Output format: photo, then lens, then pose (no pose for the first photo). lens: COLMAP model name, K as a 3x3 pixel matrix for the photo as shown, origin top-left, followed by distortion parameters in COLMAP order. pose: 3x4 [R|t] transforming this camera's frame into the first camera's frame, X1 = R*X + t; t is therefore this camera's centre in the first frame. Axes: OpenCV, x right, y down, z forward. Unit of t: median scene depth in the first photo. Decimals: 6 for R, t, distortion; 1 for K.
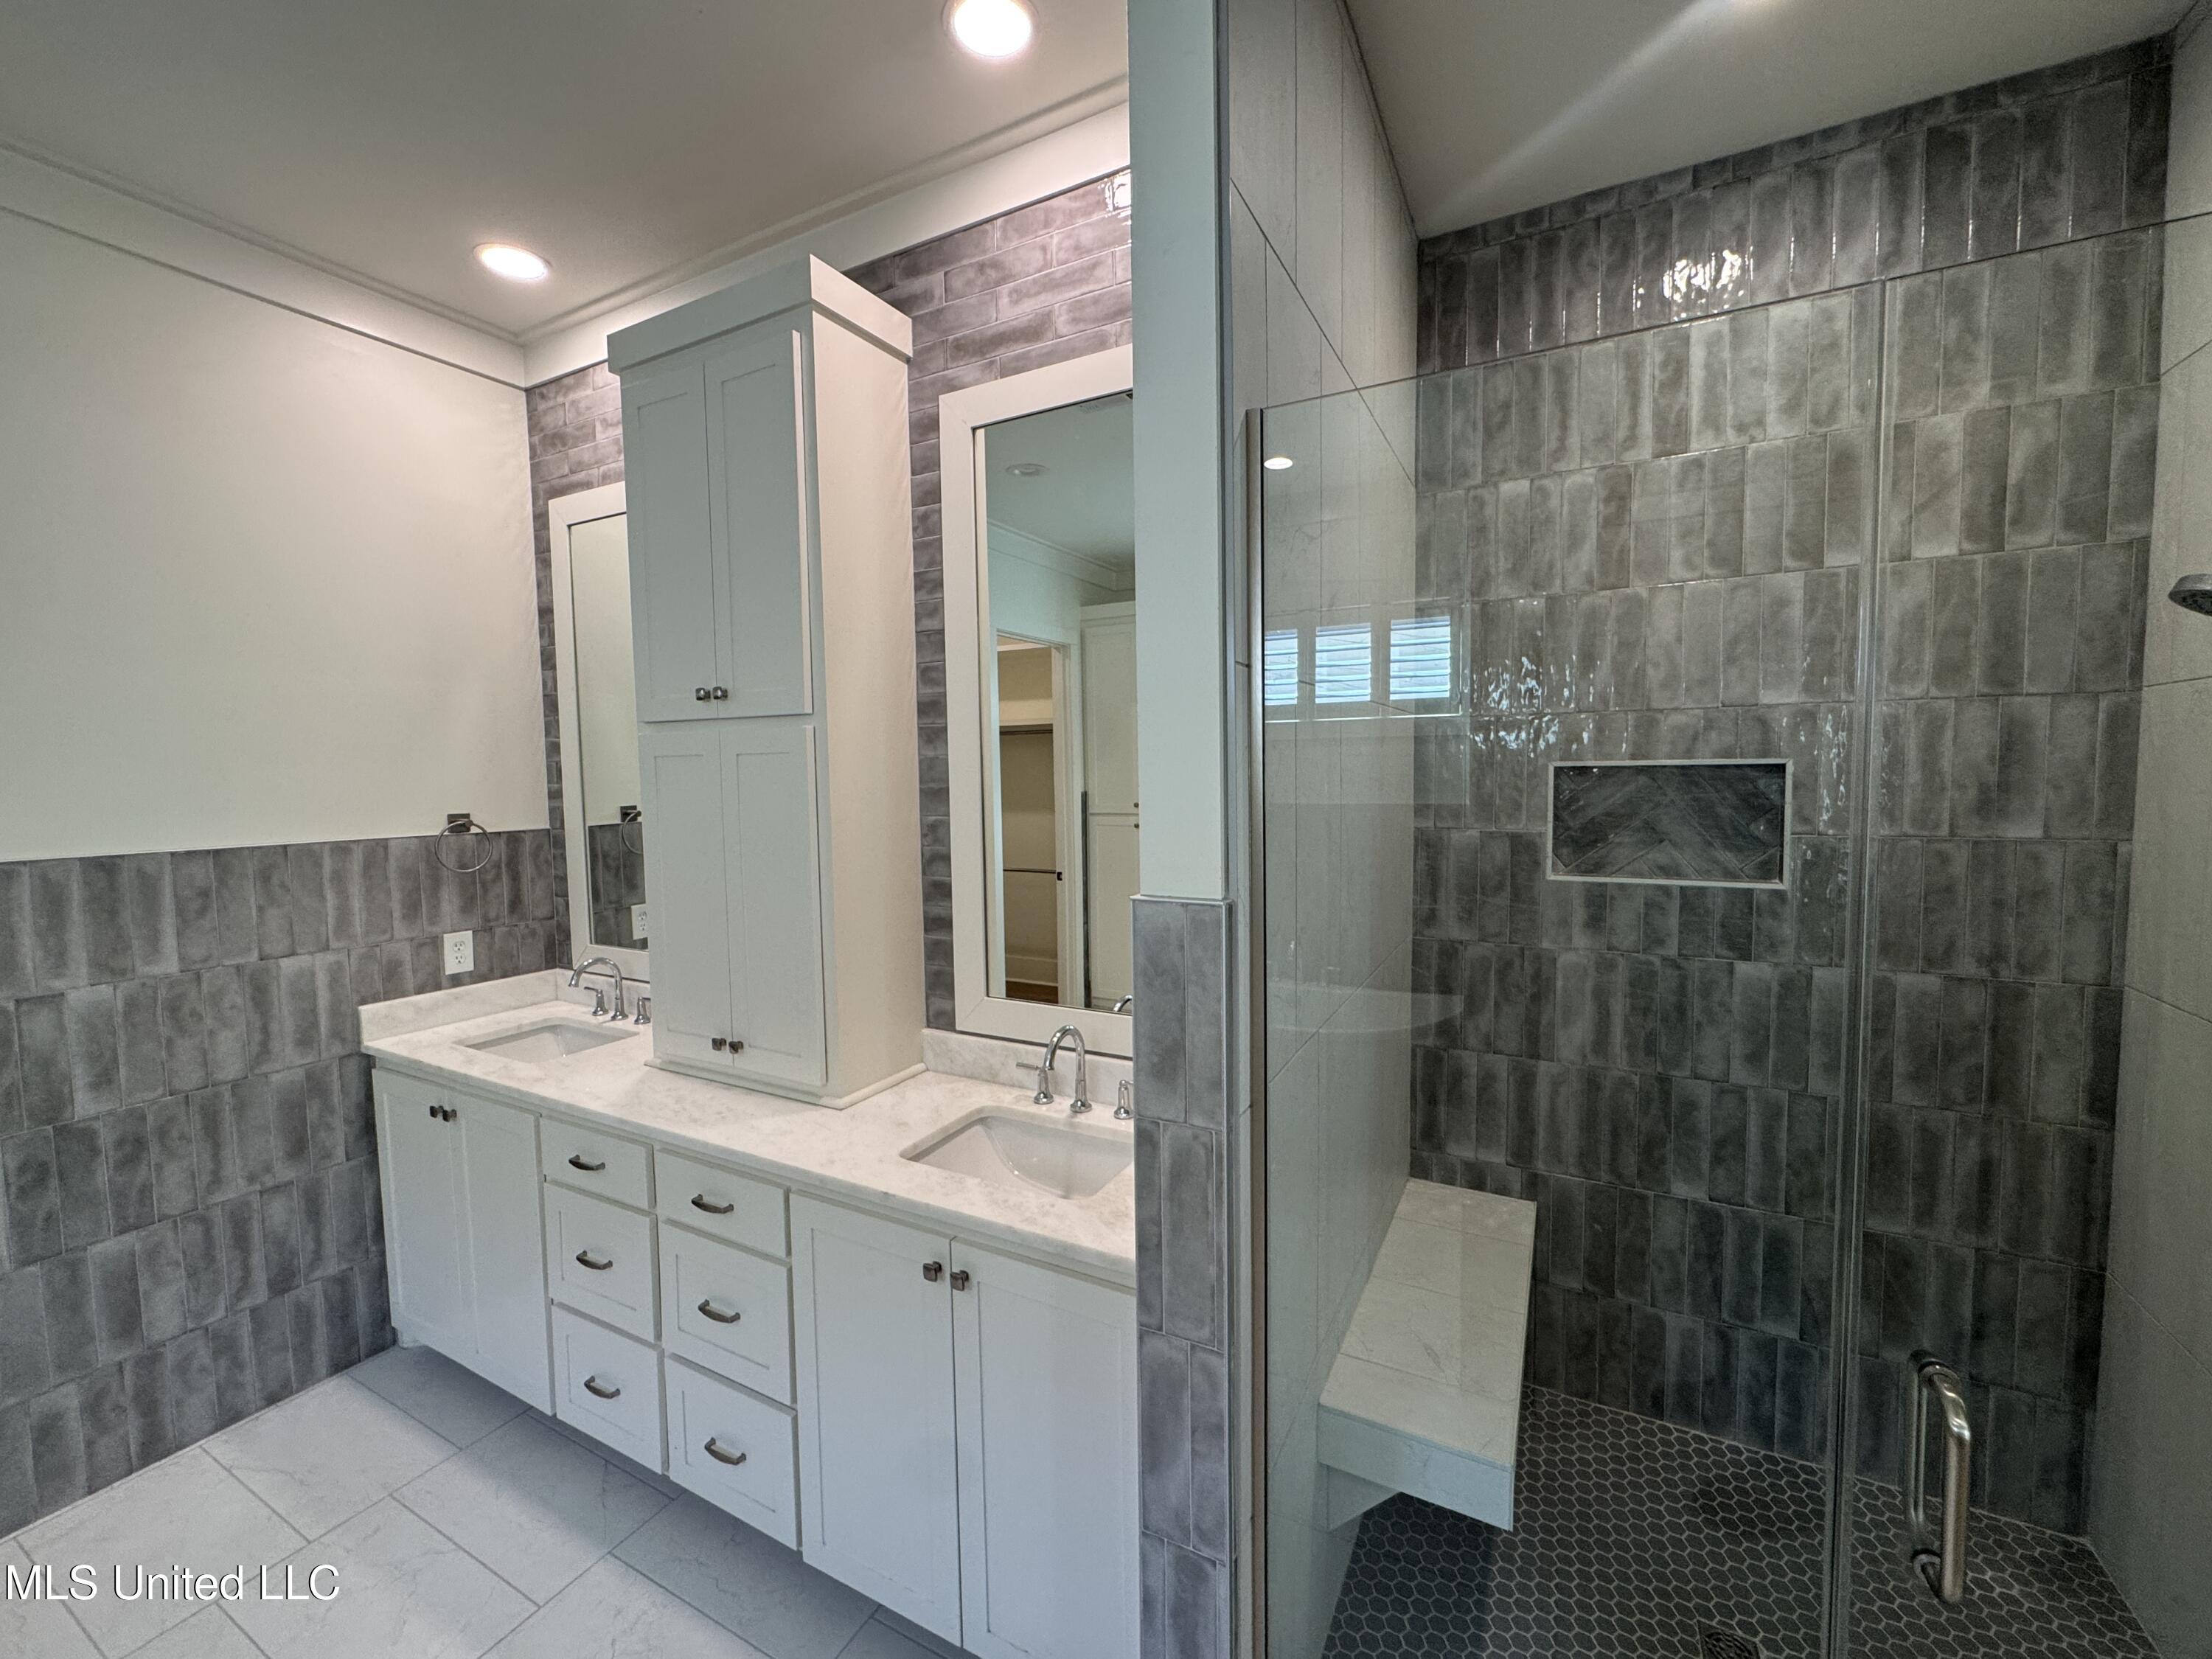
lens RADIAL K [[886.7, 0, 1107.9], [0, 886.7, 813.9], [0, 0, 1]] dist [-0.012289, 0.001529]
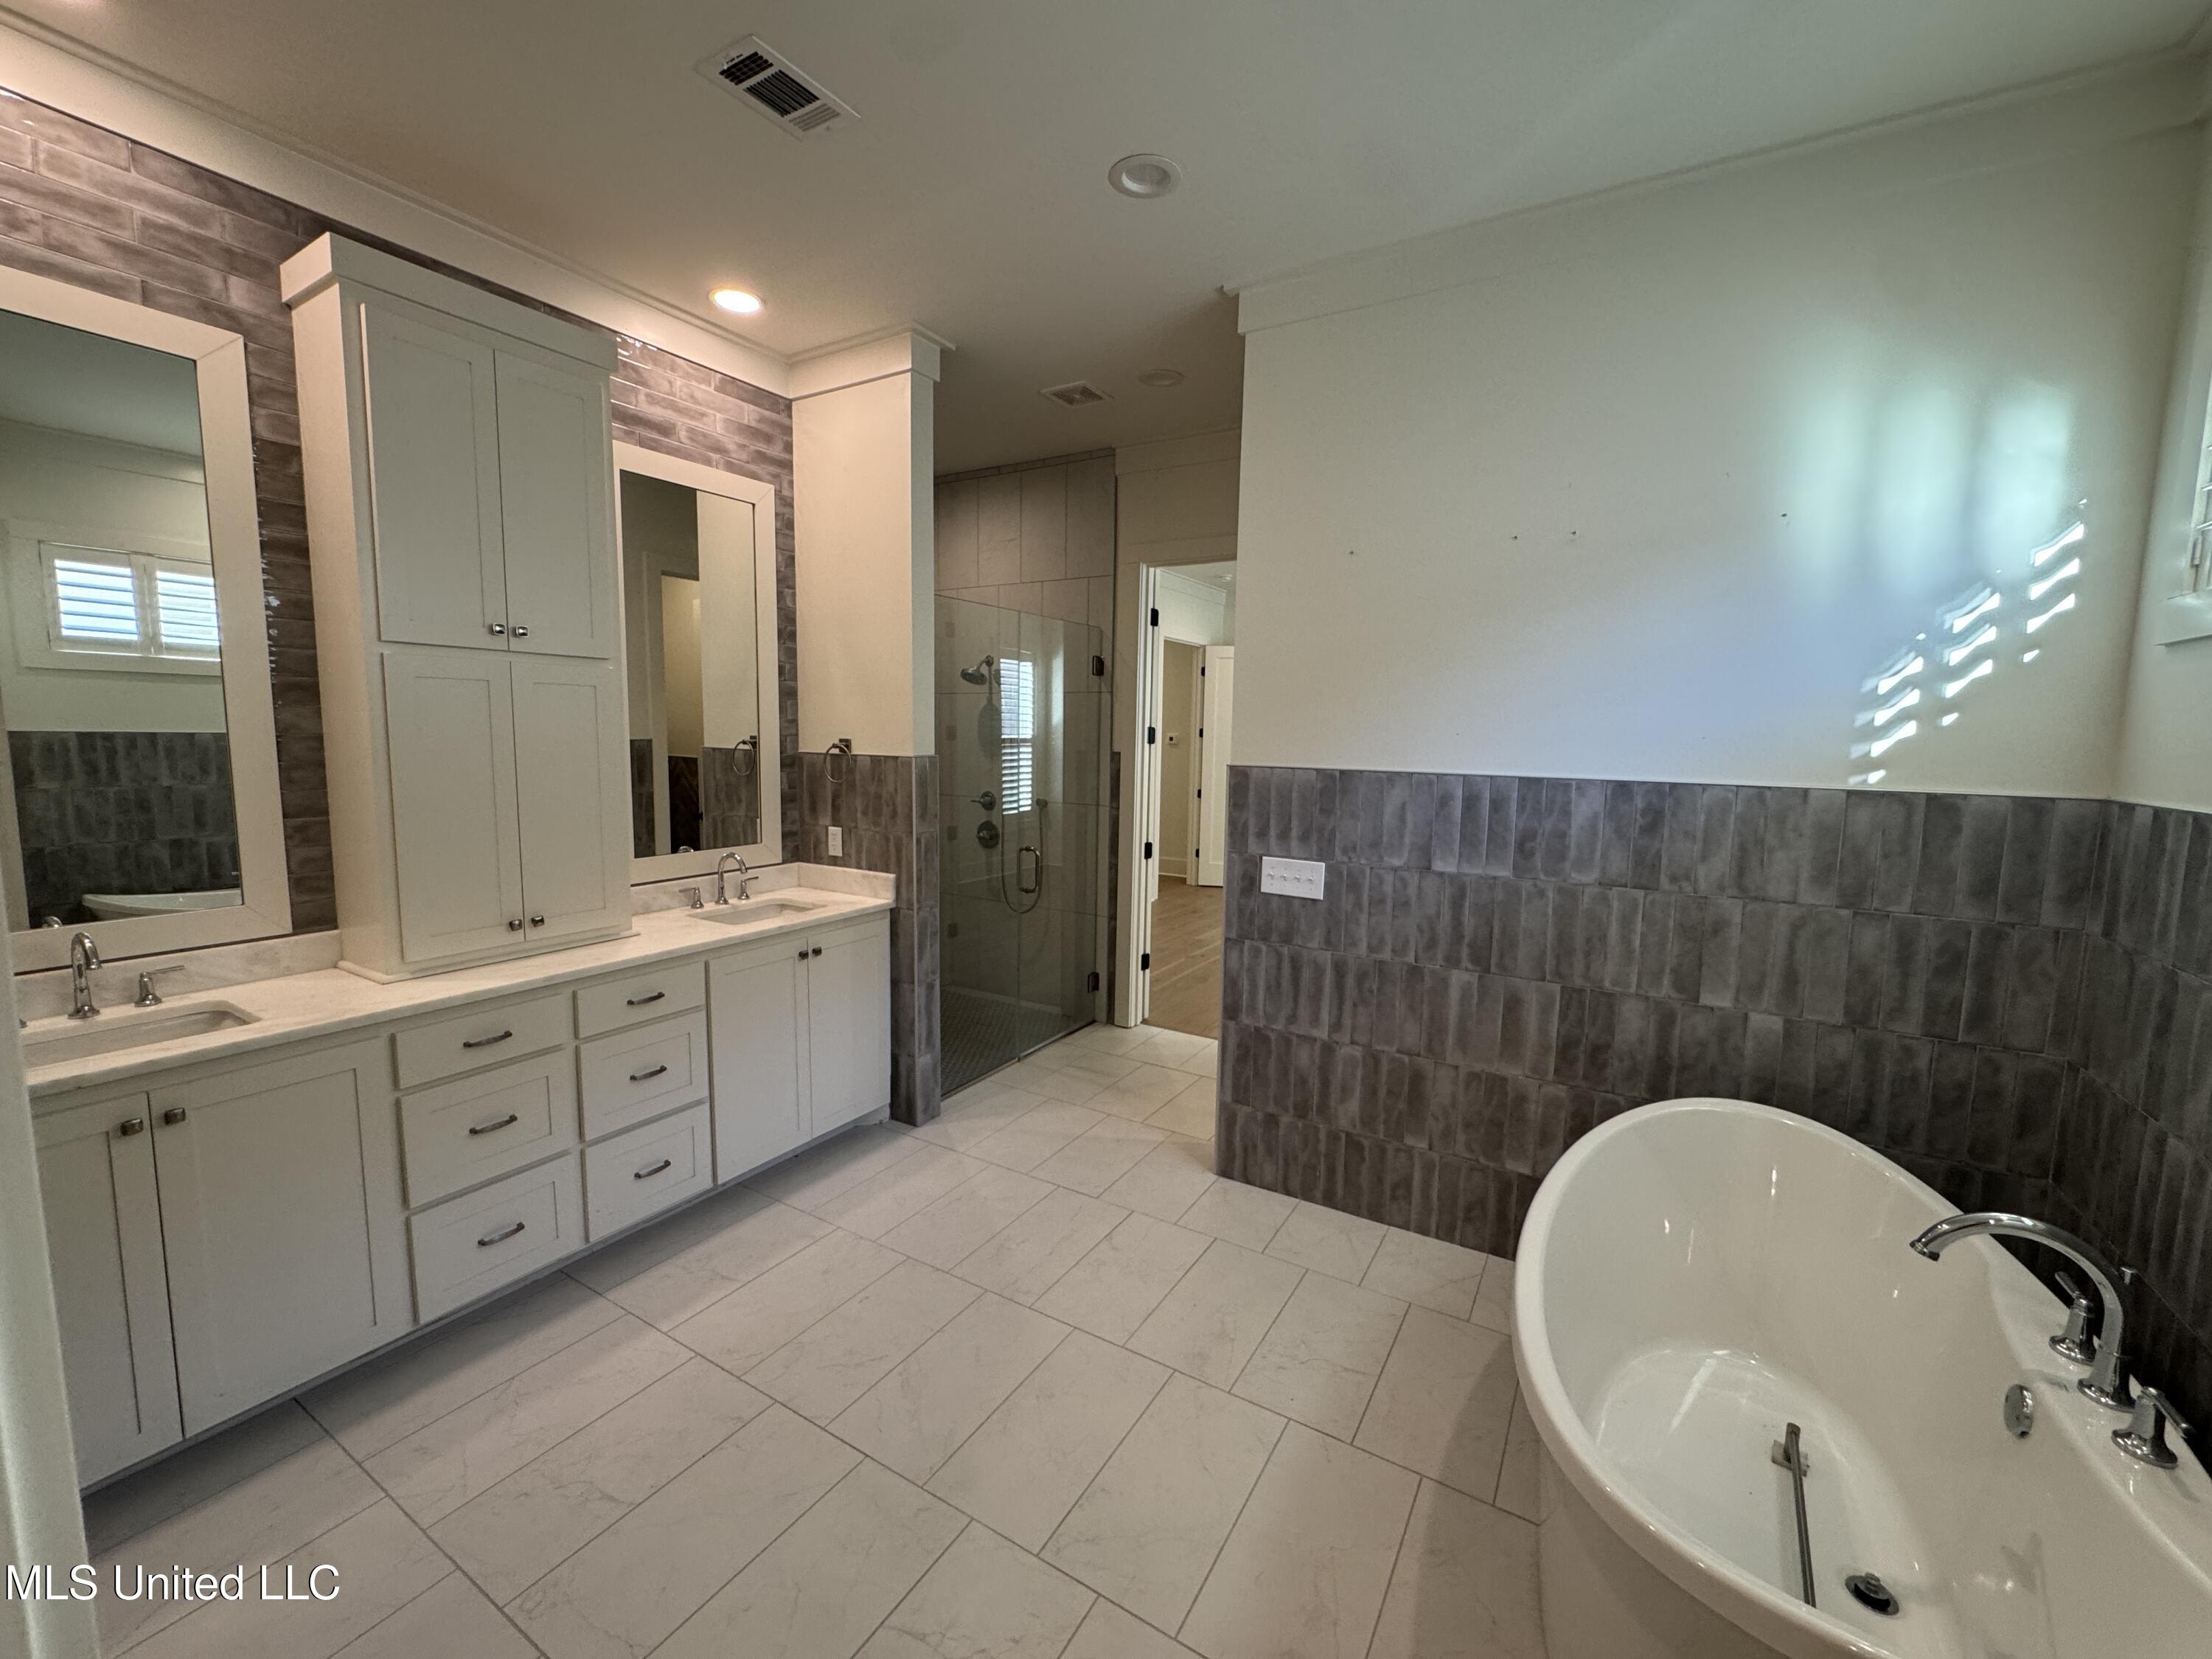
lens RADIAL K [[886.7, 0, 1105.1], [0, 886.7, 831.8], [0, 0, 1]] dist [-0.012289, 0.001529]
pose [[0.060973, -0.090442, 0.994033, -1.672770], [0.049118, 0.994952, 0.087513, 0.074187], [-0.996930, 0.043489, 0.065107, 0.134559]]
